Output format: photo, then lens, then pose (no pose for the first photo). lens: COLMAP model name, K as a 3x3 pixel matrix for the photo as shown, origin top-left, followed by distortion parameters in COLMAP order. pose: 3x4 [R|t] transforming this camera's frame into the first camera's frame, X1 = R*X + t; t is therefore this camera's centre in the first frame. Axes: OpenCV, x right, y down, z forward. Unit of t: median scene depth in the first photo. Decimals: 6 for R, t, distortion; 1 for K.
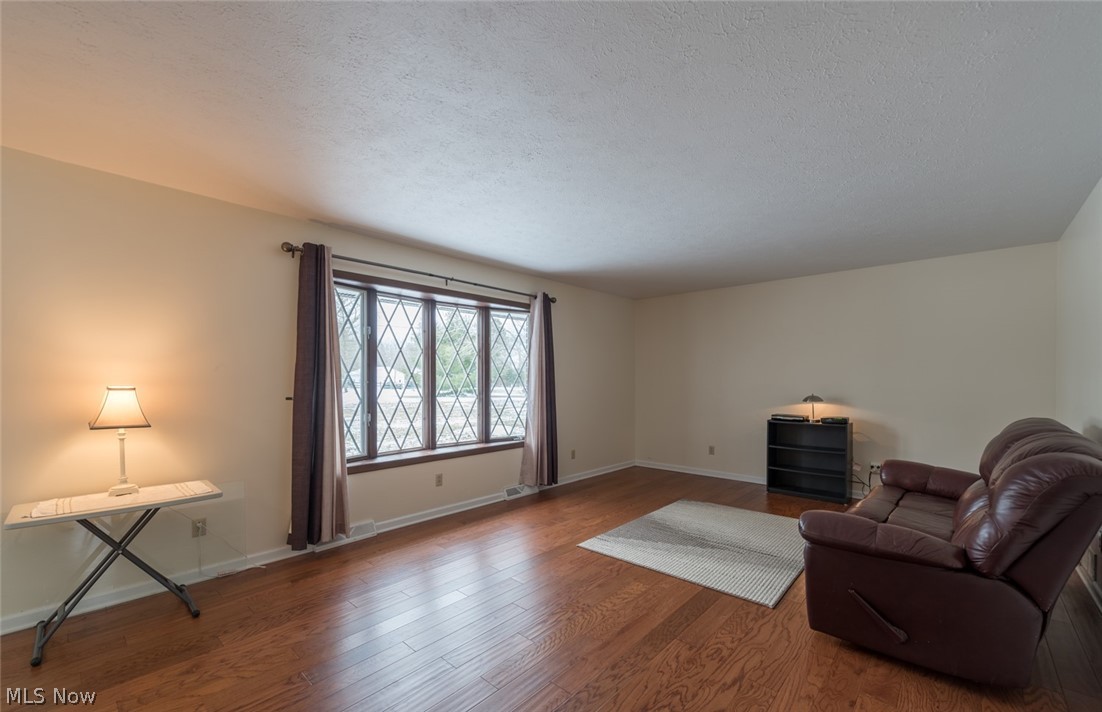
lens RADIAL K [[441.8, 0, 556.9], [0, 441.8, 384.8], [0, 0, 1]] dist [-0.000761, -0.000009]
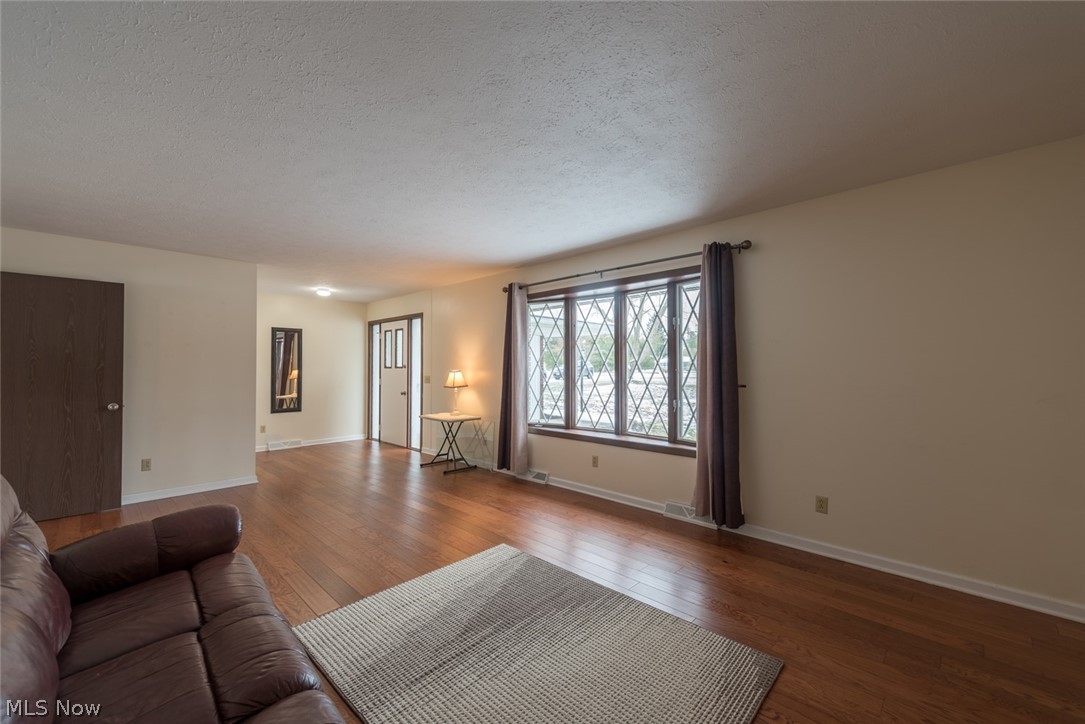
lens RADIAL K [[436.5, 0, 542.5], [0, 436.5, 362.0], [0, 0, 1]] dist [0.015717, -0.000231]
pose [[-0.033418, -0.010131, -0.999390, 0.836524], [-0.009367, 0.999908, -0.009823, -0.014811], [0.999398, 0.009033, -0.033510, 0.944933]]
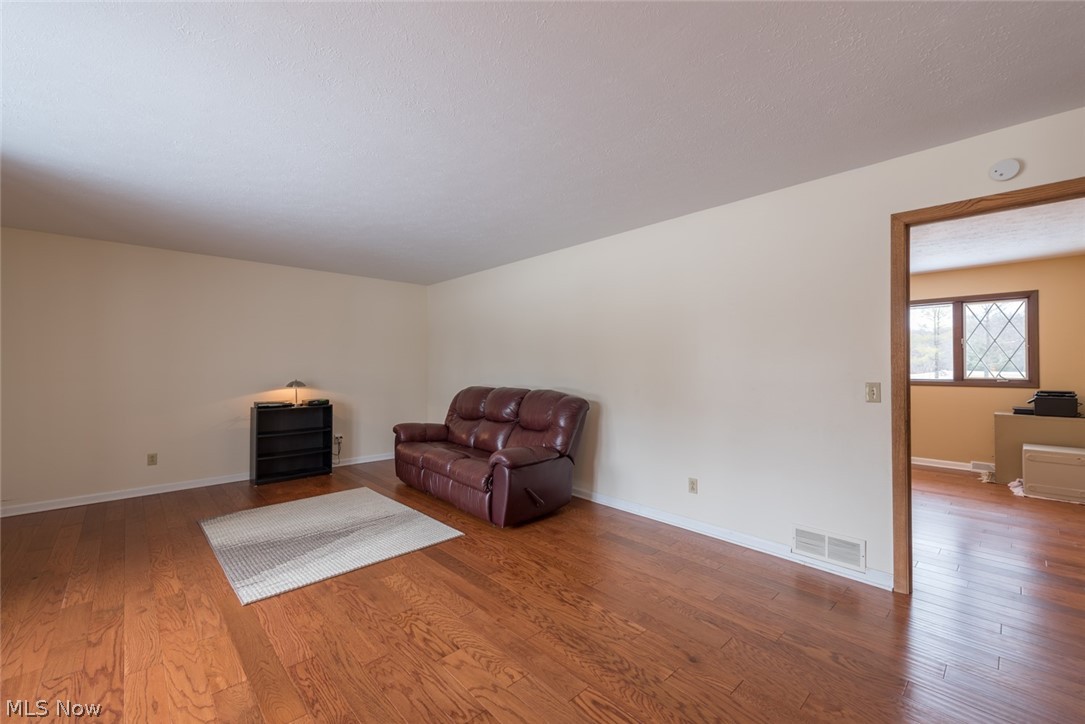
lens RADIAL K [[436.5, 0, 542.5], [0, 436.5, 362.0], [0, 0, 1]] dist [0.015717, -0.000231]
pose [[0.084030, 0.012499, 0.996385, -0.513220], [0.010781, 0.999851, -0.013452, -0.000832], [-0.996405, 0.011872, 0.083882, 0.399926]]
